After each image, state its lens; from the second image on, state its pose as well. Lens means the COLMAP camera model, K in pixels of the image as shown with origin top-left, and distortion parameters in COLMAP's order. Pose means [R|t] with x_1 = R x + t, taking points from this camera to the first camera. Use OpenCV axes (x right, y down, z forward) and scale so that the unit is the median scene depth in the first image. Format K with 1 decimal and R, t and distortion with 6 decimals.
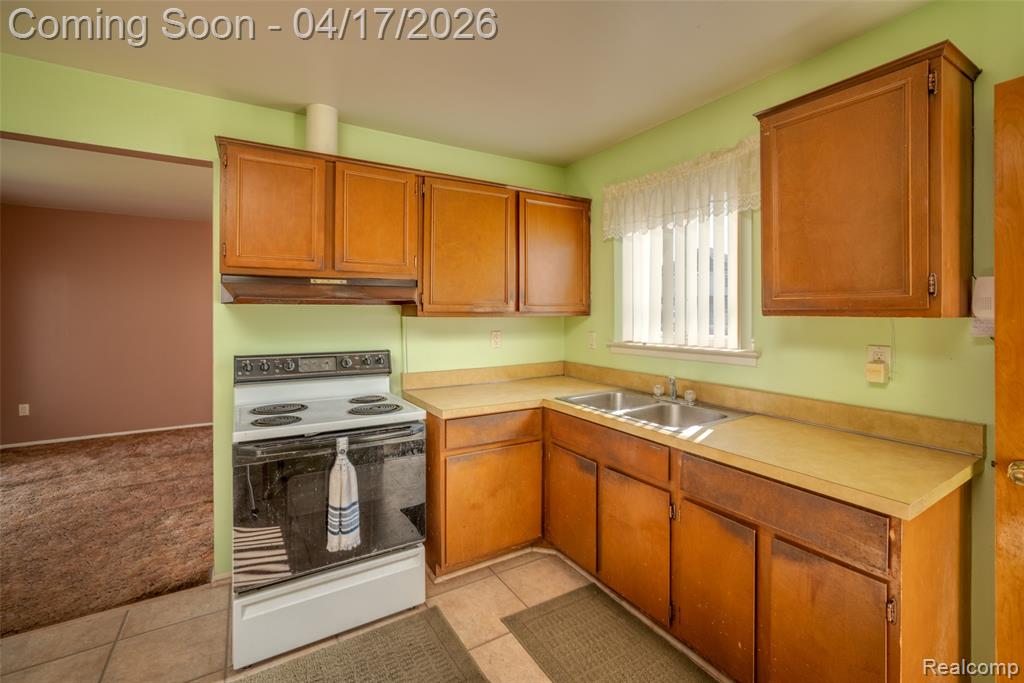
lens RADIAL K [[444.3, 0, 514.2], [0, 444.3, 312.8], [0, 0, 1]] dist [-0.022035, 0.006650]
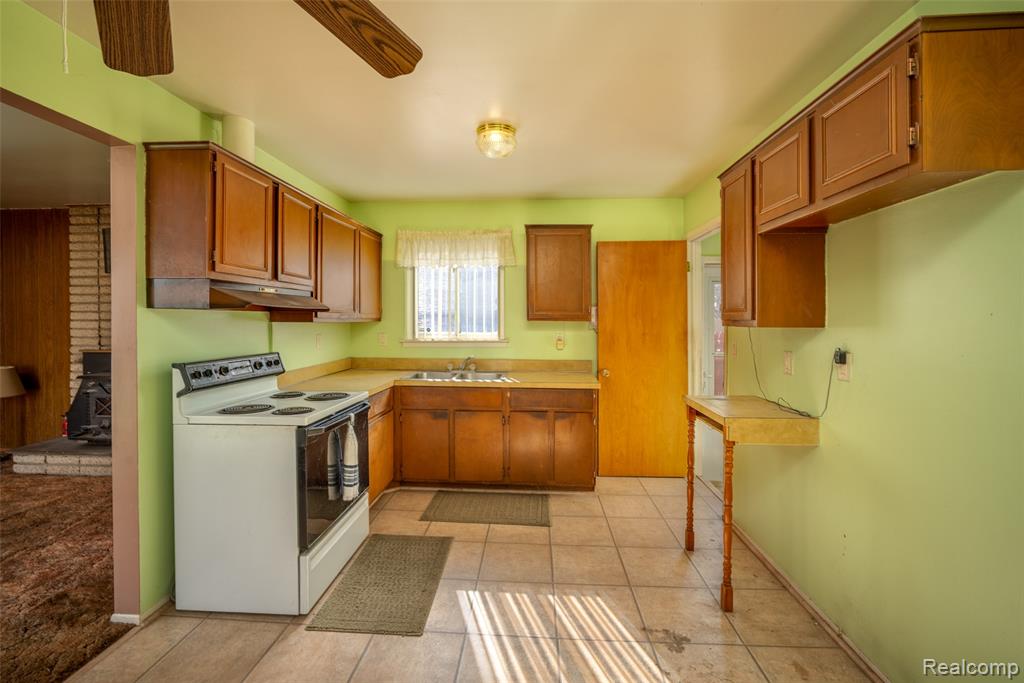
lens RADIAL K [[444.3, 0, 508.0], [0, 444.3, 318.9], [0, 0, 1]] dist [-0.022035, 0.006650]
pose [[0.574448, 0.001100, 0.818540, -0.917440], [-0.004126, 0.999990, 0.001552, -0.004313], [-0.818531, -0.004269, 0.574447, -0.106764]]
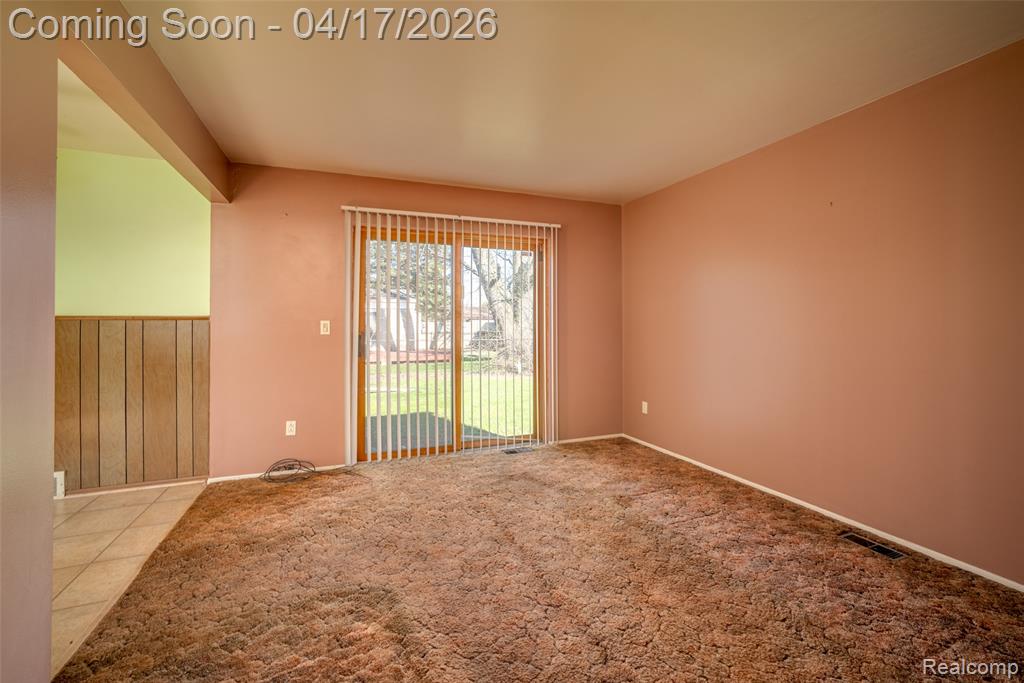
lens RADIAL K [[444.3, 0, 514.9], [0, 444.3, 333.4], [0, 0, 1]] dist [-0.022035, 0.006650]
pose [[-0.153434, 0.020957, -0.987937, -0.235392], [0.005070, 0.999779, 0.020421, 0.073386], [0.988146, -0.001876, -0.153506, 1.637864]]
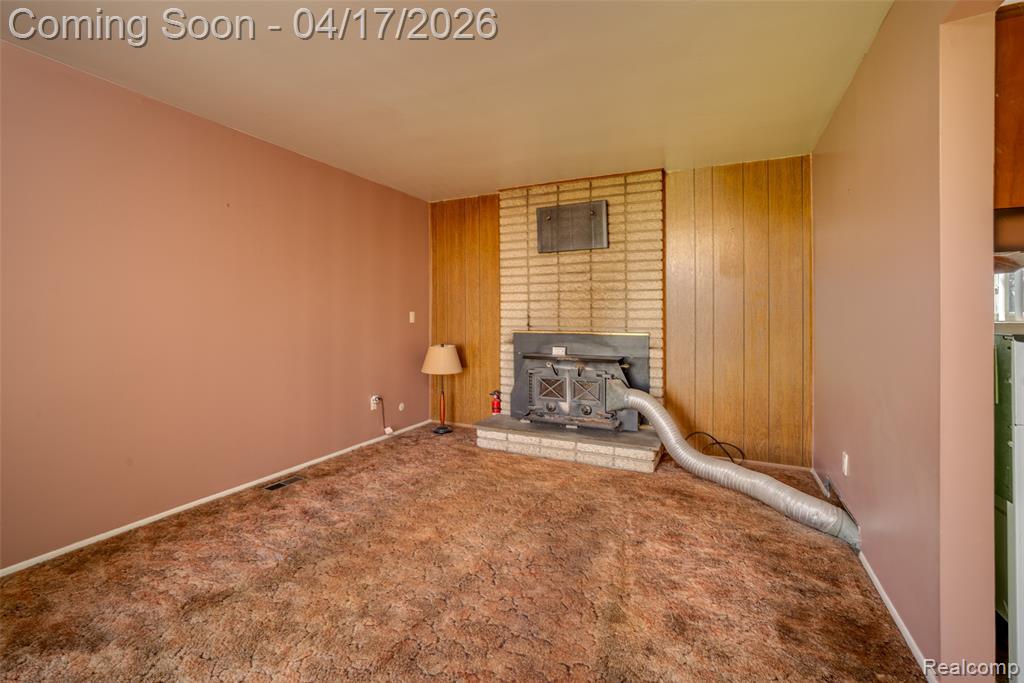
lens RADIAL K [[444.3, 0, 505.0], [0, 444.3, 316.0], [0, 0, 1]] dist [-0.022035, 0.006650]
pose [[0.840141, 0.001273, 0.542366, -1.477598], [-0.004052, 0.999984, 0.003931, 0.064450], [-0.542352, -0.005500, 0.840133, 0.815188]]
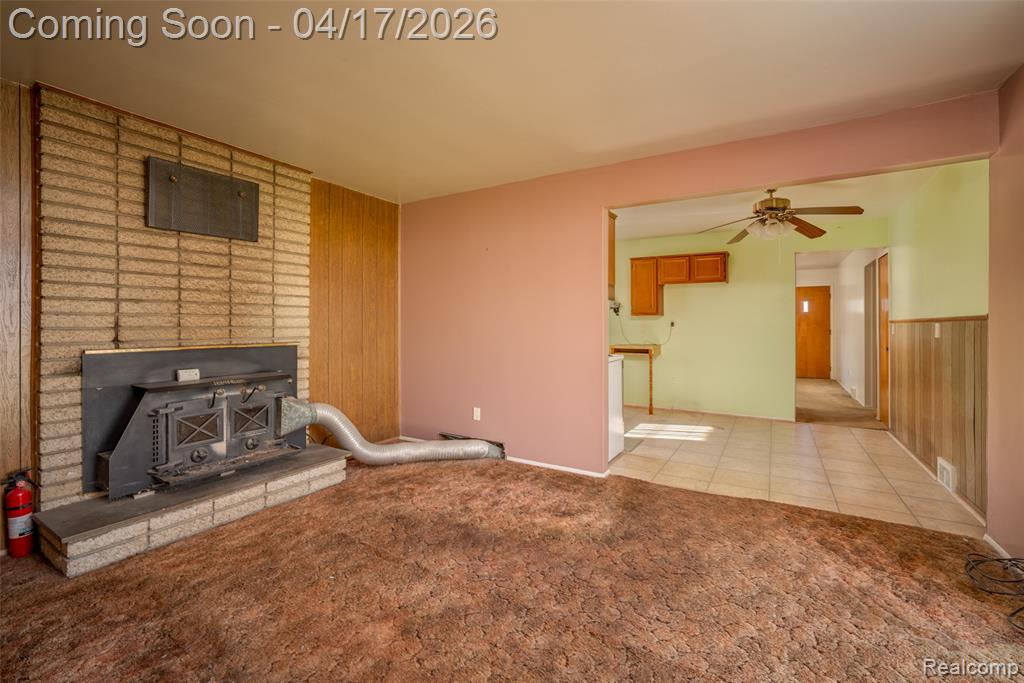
lens RADIAL K [[444.3, 0, 516.9], [0, 444.3, 317.7], [0, 0, 1]] dist [-0.022035, 0.006650]
pose [[-0.473409, 0.011211, 0.880771, -1.831191], [-0.003511, 0.999887, -0.014614, 0.066383], [-0.880836, -0.010010, -0.473316, 1.930902]]
